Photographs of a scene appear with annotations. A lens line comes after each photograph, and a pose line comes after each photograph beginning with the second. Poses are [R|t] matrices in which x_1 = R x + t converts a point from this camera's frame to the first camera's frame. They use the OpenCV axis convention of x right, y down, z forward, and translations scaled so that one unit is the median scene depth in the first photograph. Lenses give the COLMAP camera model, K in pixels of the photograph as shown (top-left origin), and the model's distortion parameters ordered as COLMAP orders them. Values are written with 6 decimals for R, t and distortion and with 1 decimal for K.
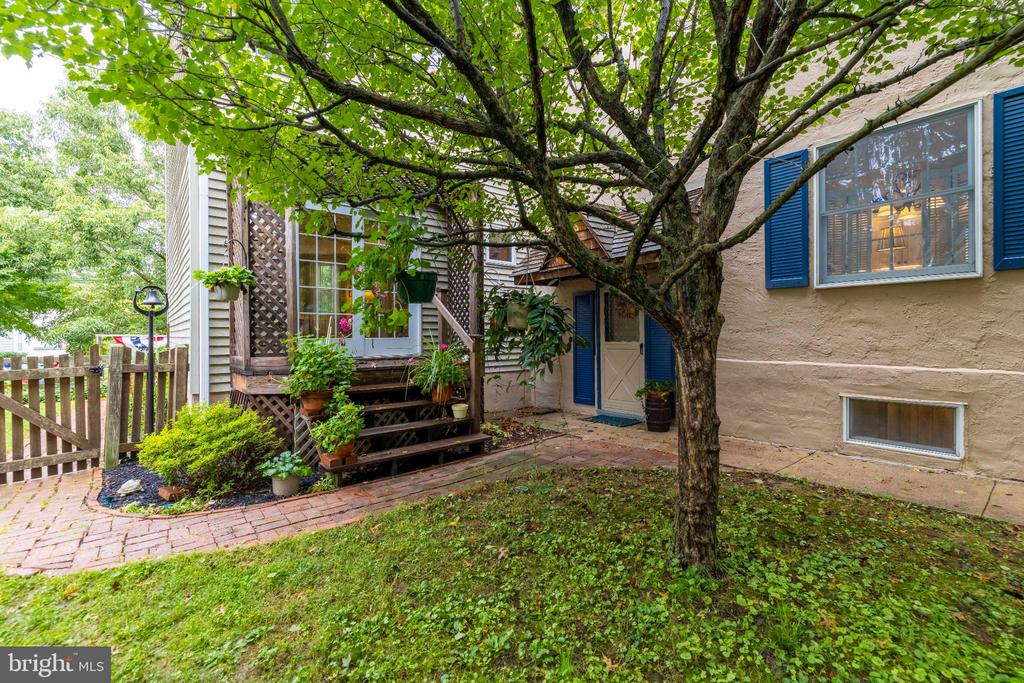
lens RADIAL K [[448.9, 0, 509.4], [0, 448.9, 342.5], [0, 0, 1]] dist [0.003414, 0.000173]
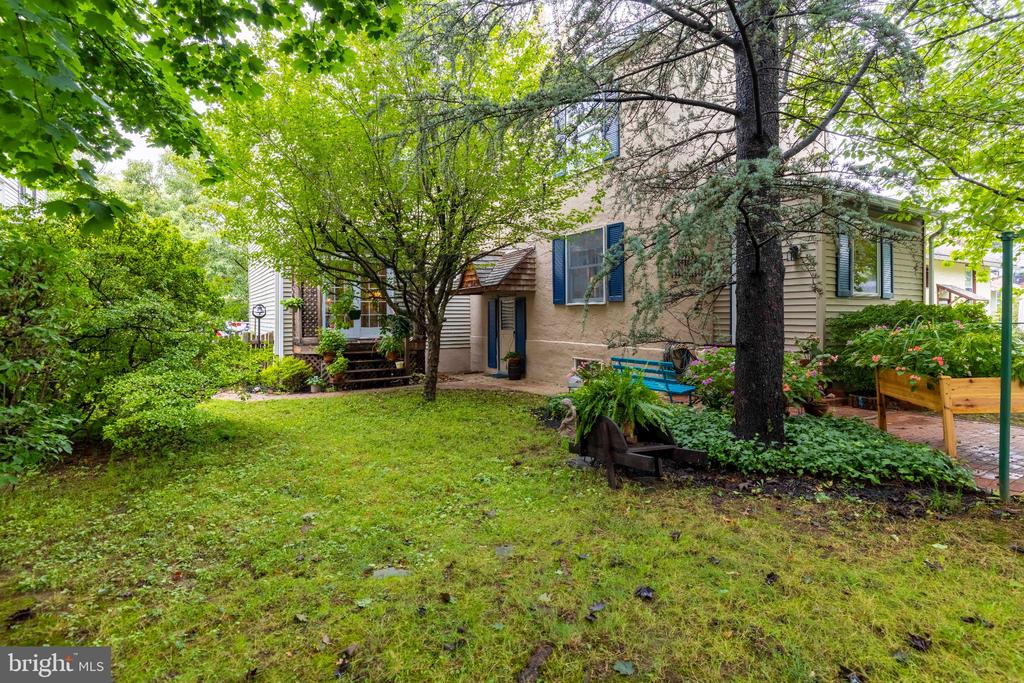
lens RADIAL K [[496.2, 0, 515.0], [0, 496.2, 332.7], [0, 0, 1]] dist [0.000669, 0.000010]
pose [[0.993574, 0.005410, -0.113058, 0.739615], [-0.003715, 0.999878, 0.015200, -0.031408], [0.113126, -0.014682, 0.993472, -1.305602]]
